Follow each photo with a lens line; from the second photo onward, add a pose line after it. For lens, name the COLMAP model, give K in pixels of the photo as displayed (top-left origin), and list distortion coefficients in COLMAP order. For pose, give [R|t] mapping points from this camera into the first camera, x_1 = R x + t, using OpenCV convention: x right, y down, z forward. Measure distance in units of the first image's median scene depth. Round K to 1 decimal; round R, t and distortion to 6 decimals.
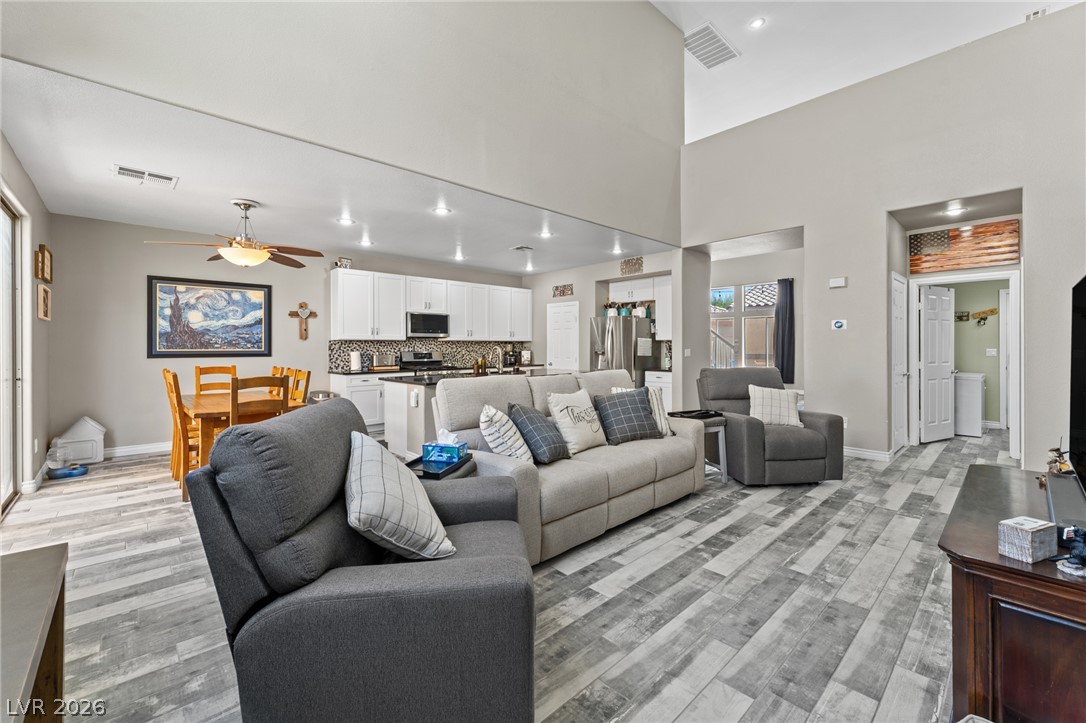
lens RADIAL K [[449.2, 0, 542.1], [0, 449.2, 348.3], [0, 0, 1]] dist [0.000099, -0.000052]
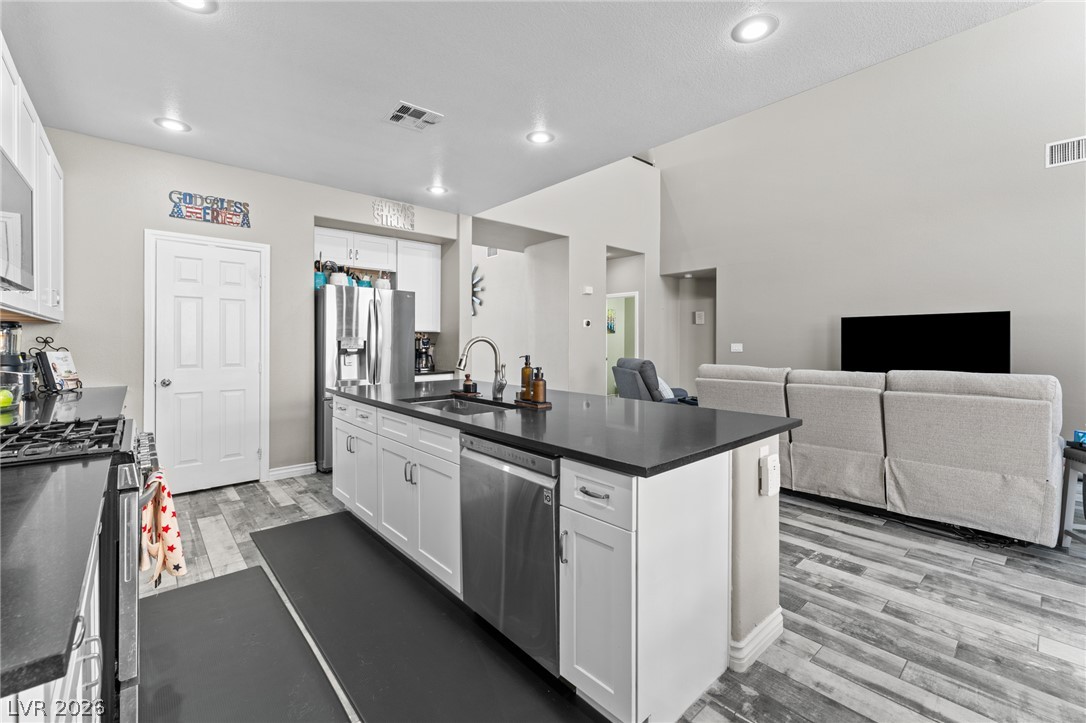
lens RADIAL K [[452.0, 0, 531.7], [0, 452.0, 349.9], [0, 0, 1]] dist [-0.000133, 0.000023]
pose [[0.035158, -0.015584, 0.999260, -0.494323], [0.004455, 0.999871, 0.015436, 0.001524], [-0.999372, 0.003909, 0.035223, 0.880405]]
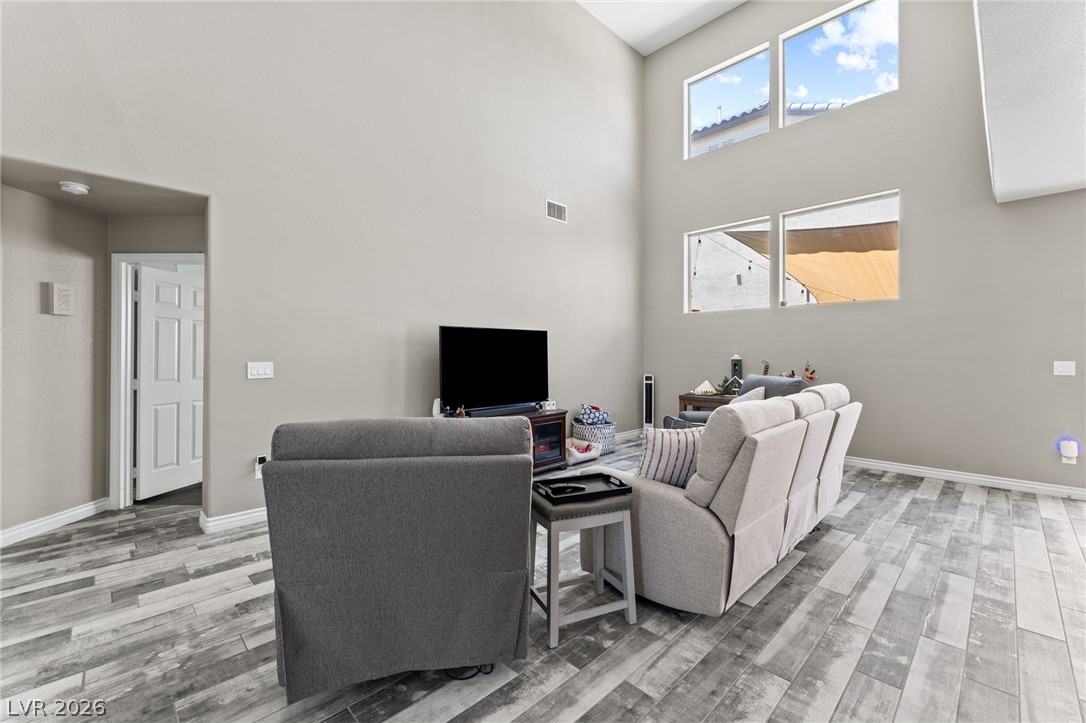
lens RADIAL K [[448.9, 0, 535.1], [0, 448.9, 350.6], [0, 0, 1]] dist [0.001239, -0.000234]
pose [[-0.999909, 0.002245, -0.013291, 0.255855], [0.002270, 0.999996, -0.001875, -0.006693], [0.013286, -0.001905, -0.999910, 0.974381]]
